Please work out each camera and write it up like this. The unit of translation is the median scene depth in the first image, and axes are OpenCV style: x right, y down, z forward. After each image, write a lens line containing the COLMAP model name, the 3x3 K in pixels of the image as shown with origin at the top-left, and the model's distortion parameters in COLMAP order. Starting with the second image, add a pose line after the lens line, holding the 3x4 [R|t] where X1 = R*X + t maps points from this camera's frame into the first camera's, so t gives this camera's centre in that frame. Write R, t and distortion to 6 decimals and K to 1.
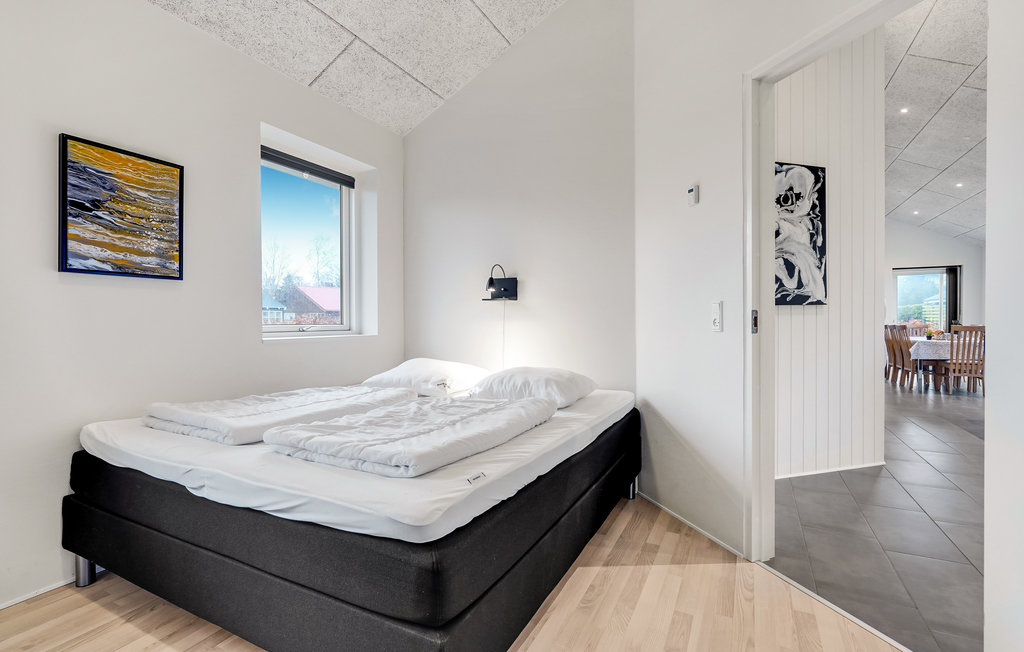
lens RADIAL K [[476.9, 0, 513.1], [0, 476.9, 319.7], [0, 0, 1]] dist [-0.012032, -0.000607]
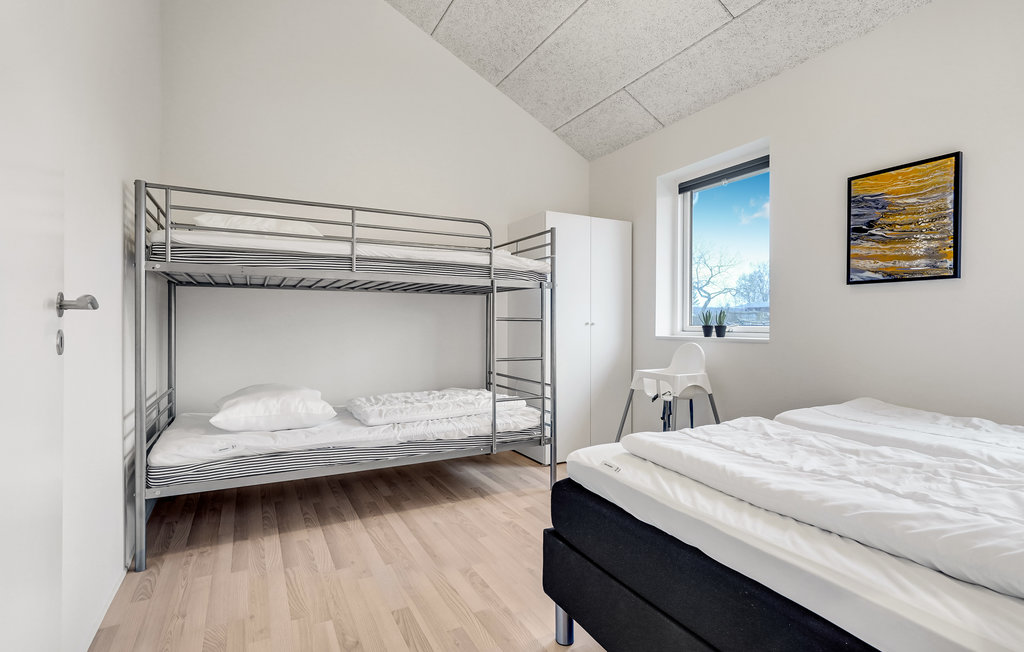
lens RADIAL K [[476.9, 0, 511.8], [0, 476.9, 327.0], [0, 0, 1]] dist [-0.012032, -0.000607]
pose [[-0.576594, 0.002665, -0.817027, 0.557743], [-0.004660, 0.999968, 0.006551, 0.008950], [0.817018, 0.007584, -0.576563, 0.868300]]
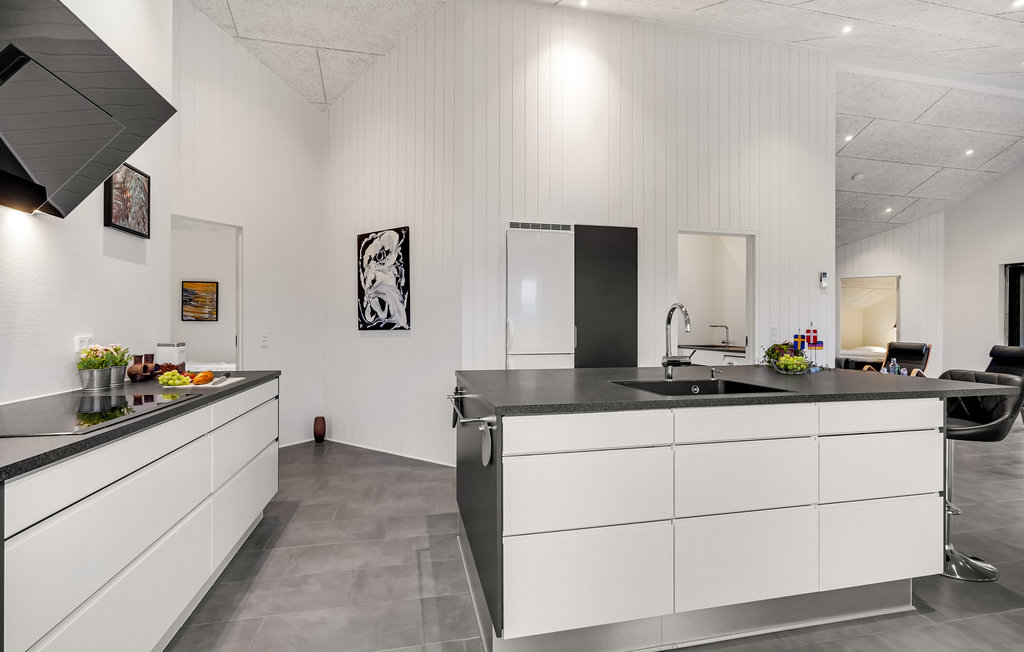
lens RADIAL K [[476.9, 0, 513.5], [0, 476.9, 326.7], [0, 0, 1]] dist [-0.012032, -0.000607]
pose [[0.632609, 0.004851, -0.774456, 2.872033], [-0.003980, 0.999988, 0.003013, -0.068699], [0.774461, 0.001176, 0.632620, 0.593336]]
